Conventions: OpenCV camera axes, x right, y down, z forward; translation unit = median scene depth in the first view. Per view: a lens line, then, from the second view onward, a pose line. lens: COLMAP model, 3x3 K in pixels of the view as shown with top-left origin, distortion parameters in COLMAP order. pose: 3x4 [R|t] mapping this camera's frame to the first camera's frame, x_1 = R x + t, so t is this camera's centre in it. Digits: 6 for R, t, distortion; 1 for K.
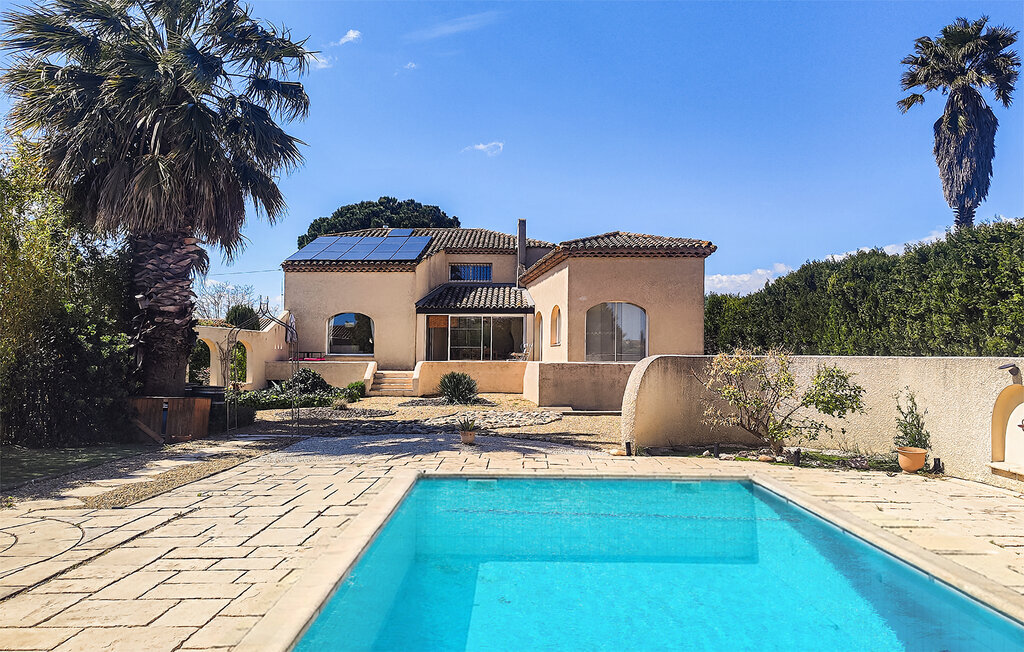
lens RADIAL K [[717.8, 0, 512.0], [0, 717.8, 326.0], [0, 0, 1]] dist [0.001523, 0.000473]
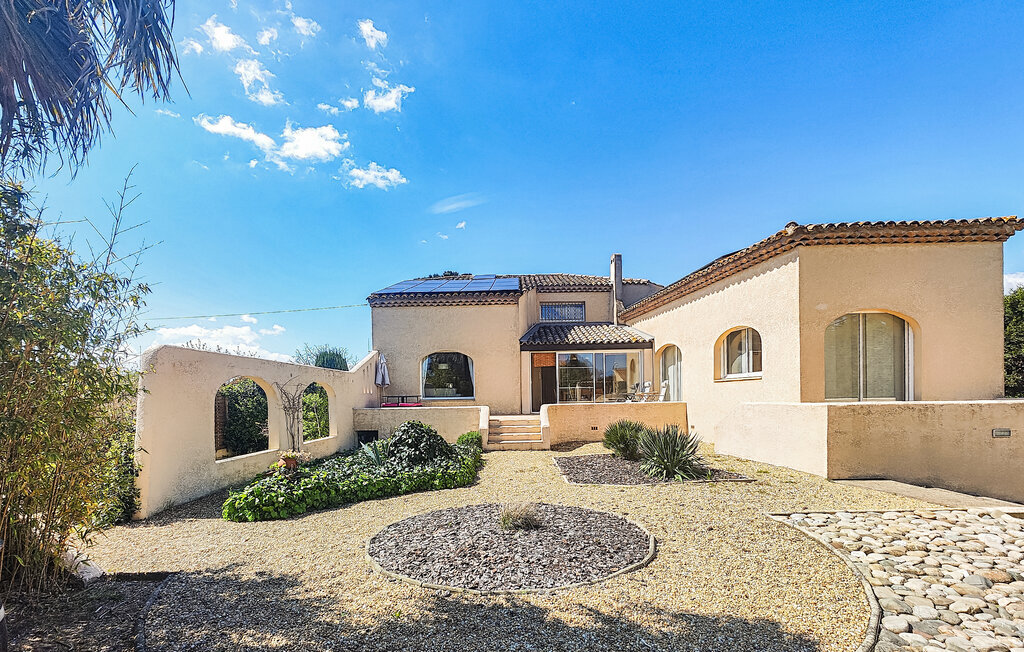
lens RADIAL K [[423.0, 0, 513.6], [0, 423.0, 406.7], [0, 0, 1]] dist [-0.000252, 0.000013]
pose [[0.999586, -0.021569, 0.019056, -0.154054], [0.020332, 0.997814, 0.062874, 0.018624], [-0.020370, -0.062461, 0.997840, 0.469167]]
